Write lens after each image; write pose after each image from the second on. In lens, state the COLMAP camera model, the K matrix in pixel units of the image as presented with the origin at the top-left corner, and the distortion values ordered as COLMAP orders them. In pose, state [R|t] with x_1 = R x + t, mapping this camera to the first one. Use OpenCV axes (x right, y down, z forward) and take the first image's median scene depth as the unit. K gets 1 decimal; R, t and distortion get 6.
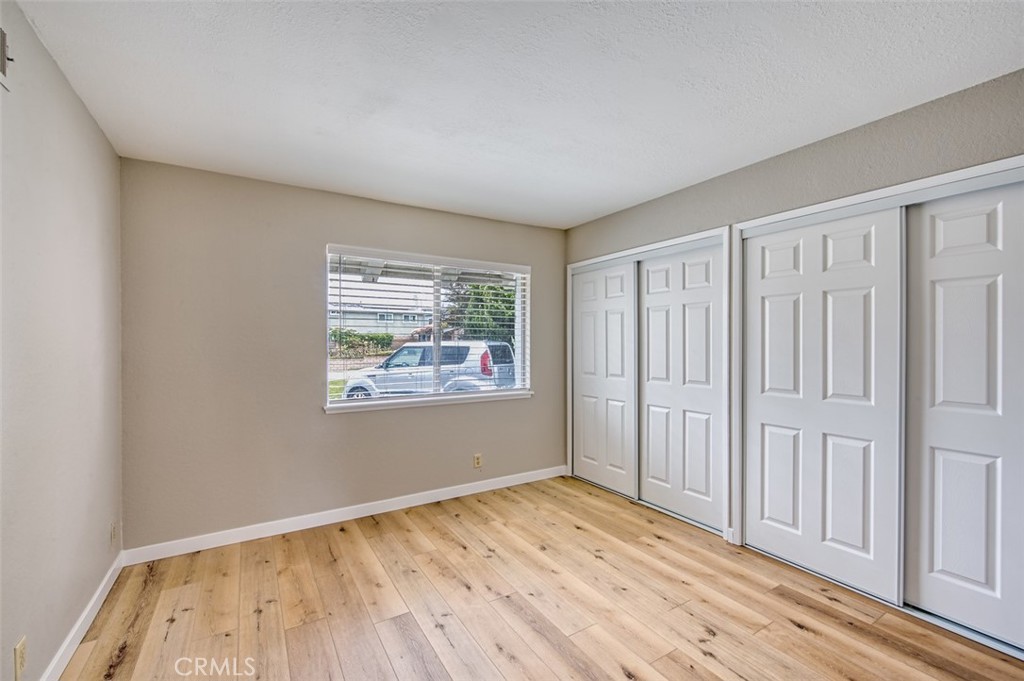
lens RADIAL K [[444.4, 0, 509.7], [0, 444.4, 344.6], [0, 0, 1]] dist [0.002746, 0.000426]
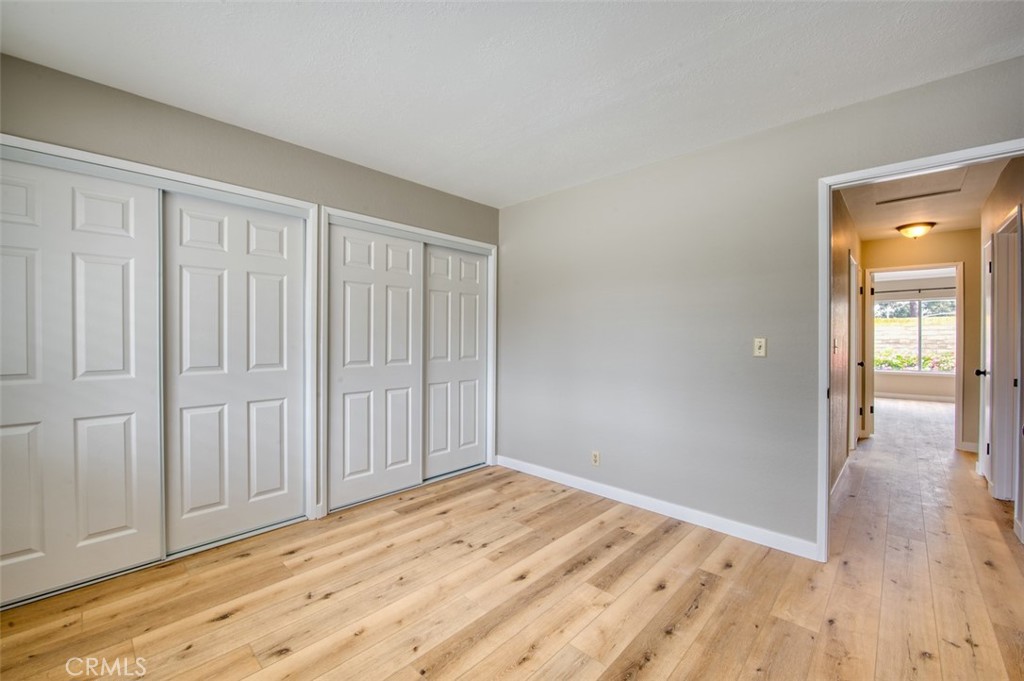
lens RADIAL K [[423.8, 0, 508.4], [0, 423.8, 338.3], [0, 0, 1]] dist [-0.004315, 0.000237]
pose [[-0.278208, -0.004361, 0.960511, -0.594080], [-0.000645, 0.999990, 0.004354, 0.032976], [-0.960521, 0.000592, -0.278208, 0.923395]]
